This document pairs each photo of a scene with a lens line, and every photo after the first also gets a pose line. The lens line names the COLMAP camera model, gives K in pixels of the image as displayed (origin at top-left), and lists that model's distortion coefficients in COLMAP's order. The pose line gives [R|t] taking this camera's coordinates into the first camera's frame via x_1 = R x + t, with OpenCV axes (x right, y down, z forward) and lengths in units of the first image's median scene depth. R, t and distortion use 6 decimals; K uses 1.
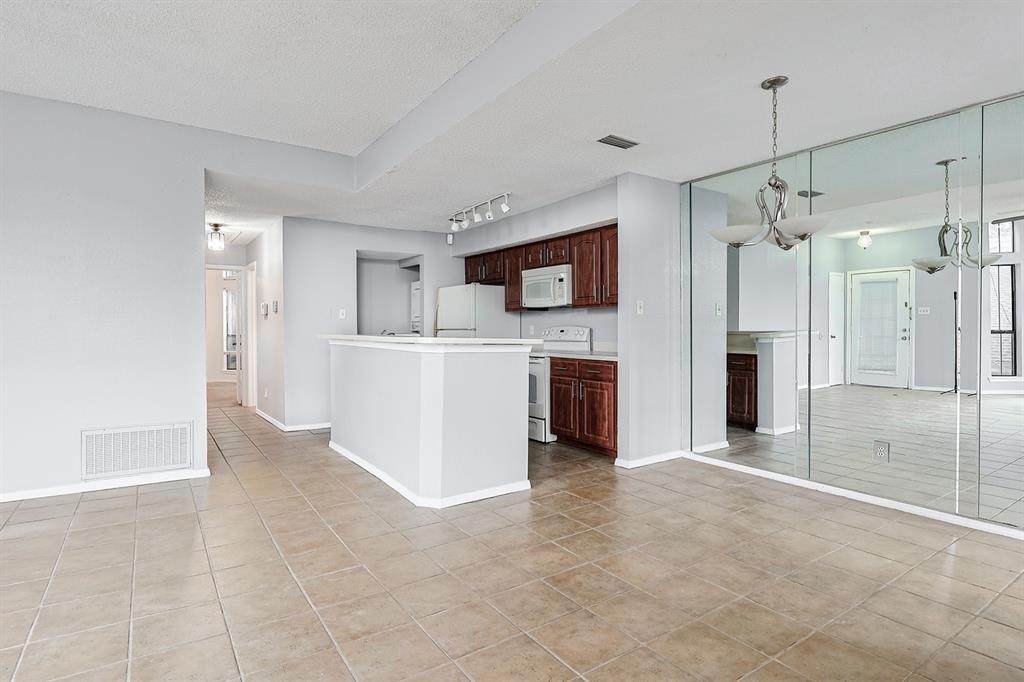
lens RADIAL K [[534.6, 0, 512.0], [0, 534.6, 341.0], [0, 0, 1]] dist [0.001644, 0.000697]
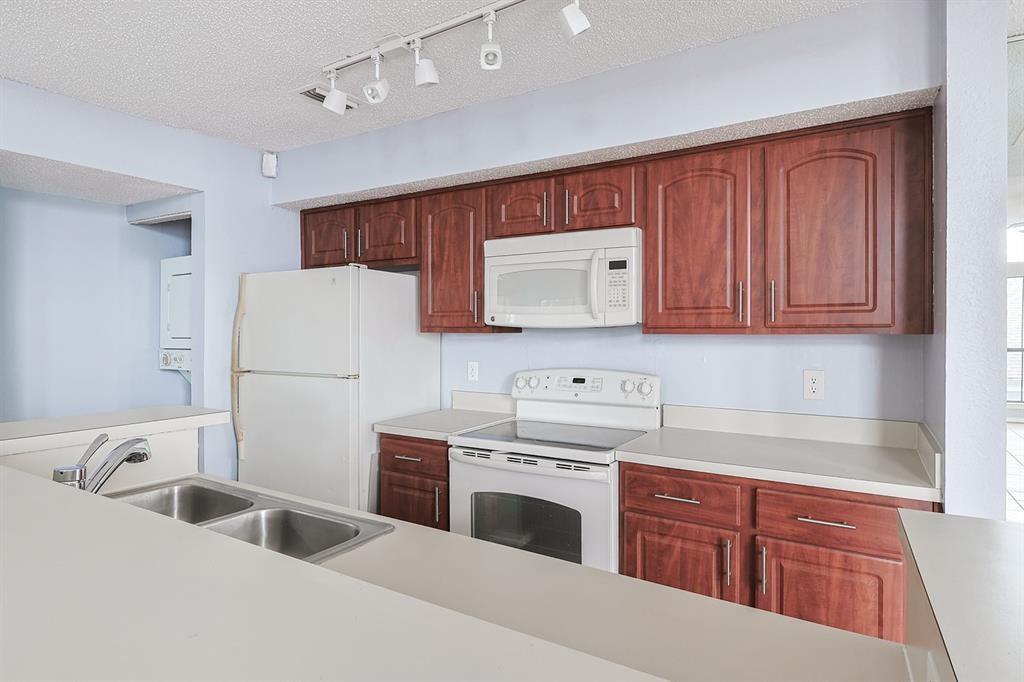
lens RADIAL K [[549.6, 0, 512.6], [0, 549.6, 331.0], [0, 0, 1]] dist [-0.000224, 0.000396]
pose [[0.906642, 0.002336, 0.421894, -0.157768], [0.006673, 0.999780, -0.019876, -0.053659], [-0.421848, 0.020836, 0.906427, 0.634417]]
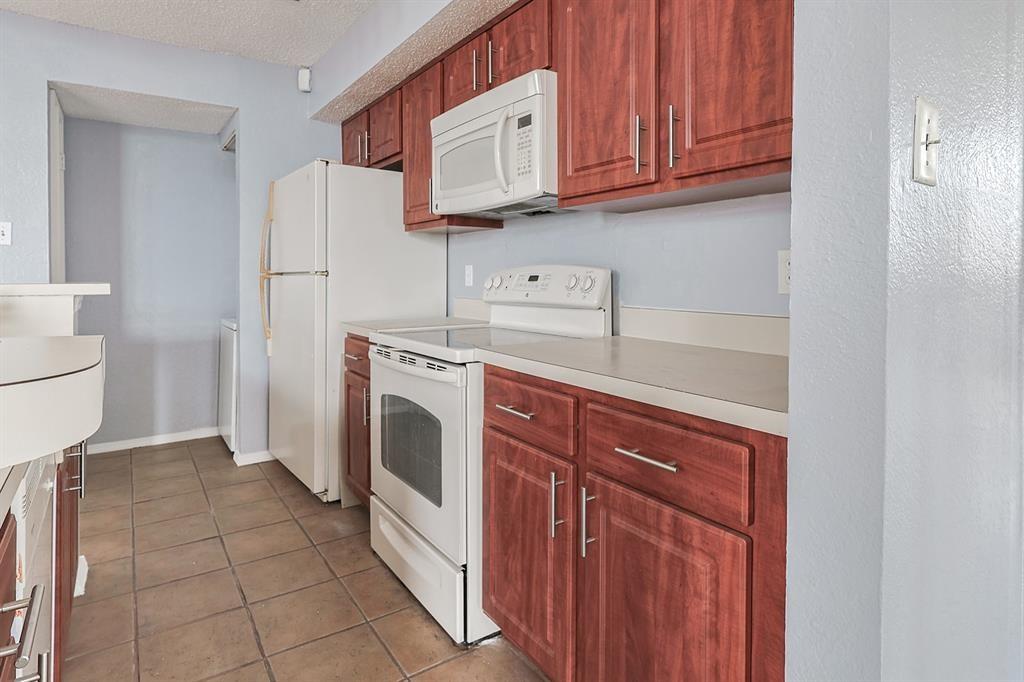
lens RADIAL K [[559.2, 0, 519.8], [0, 559.2, 283.0], [0, 0, 1]] dist [-0.002074, 0.000164]
pose [[0.999873, 0.006750, 0.014470, 0.082411], [-0.006562, 0.999894, -0.013005, -0.010642], [-0.014556, 0.012908, 0.999811, 0.644501]]
